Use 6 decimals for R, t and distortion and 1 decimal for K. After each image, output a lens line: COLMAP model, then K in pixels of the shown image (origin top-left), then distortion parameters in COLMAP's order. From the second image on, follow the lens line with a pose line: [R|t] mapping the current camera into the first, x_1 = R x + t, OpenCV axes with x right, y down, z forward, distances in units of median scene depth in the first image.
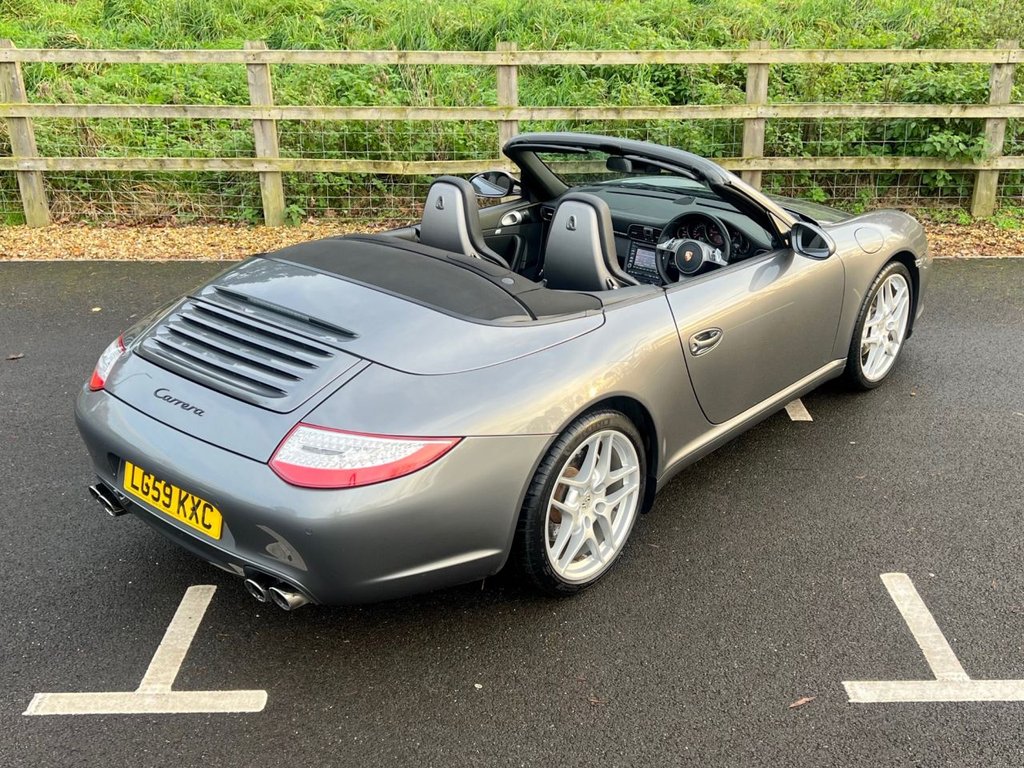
lens RADIAL K [[1061.2, 0, 541.8], [0, 1061.2, 398.3], [0, 0, 1]] dist [0.053861, -0.102633]
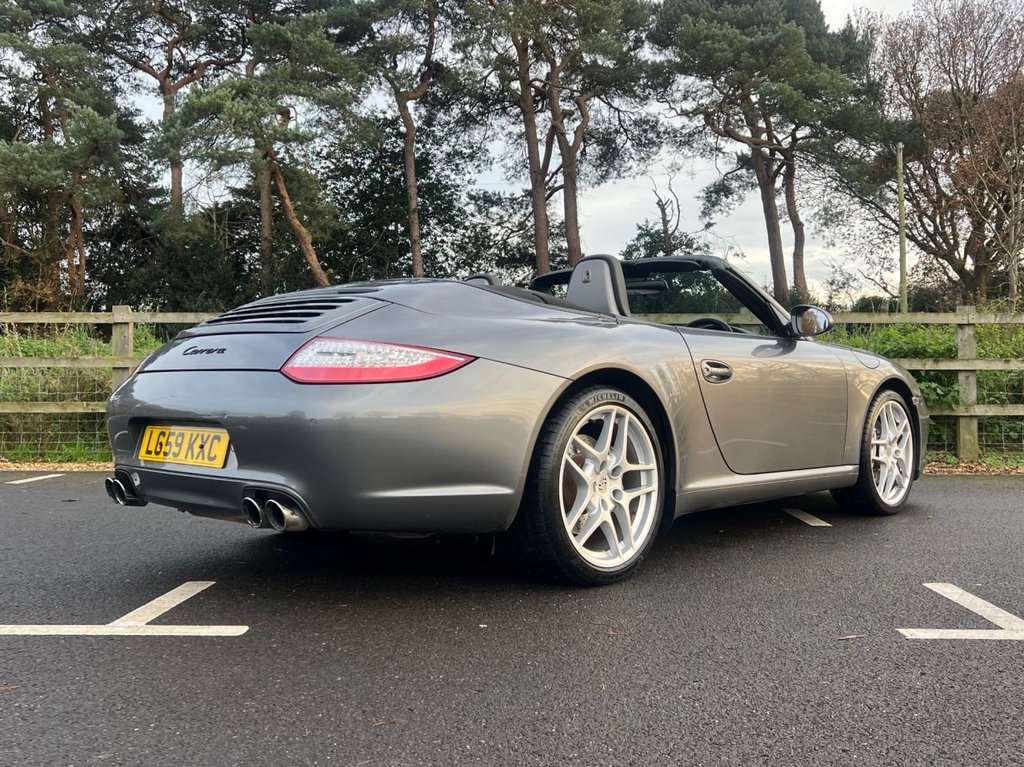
lens RADIAL K [[929.8, 0, 534.9], [0, 929.8, 383.6], [0, 0, 1]] dist [0.012882, -0.007976]
pose [[0.999174, -0.001513, -0.040603, 0.013855], [-0.015190, 0.912930, -0.407834, 0.350653], [0.037685, 0.408114, 0.912153, 0.180412]]
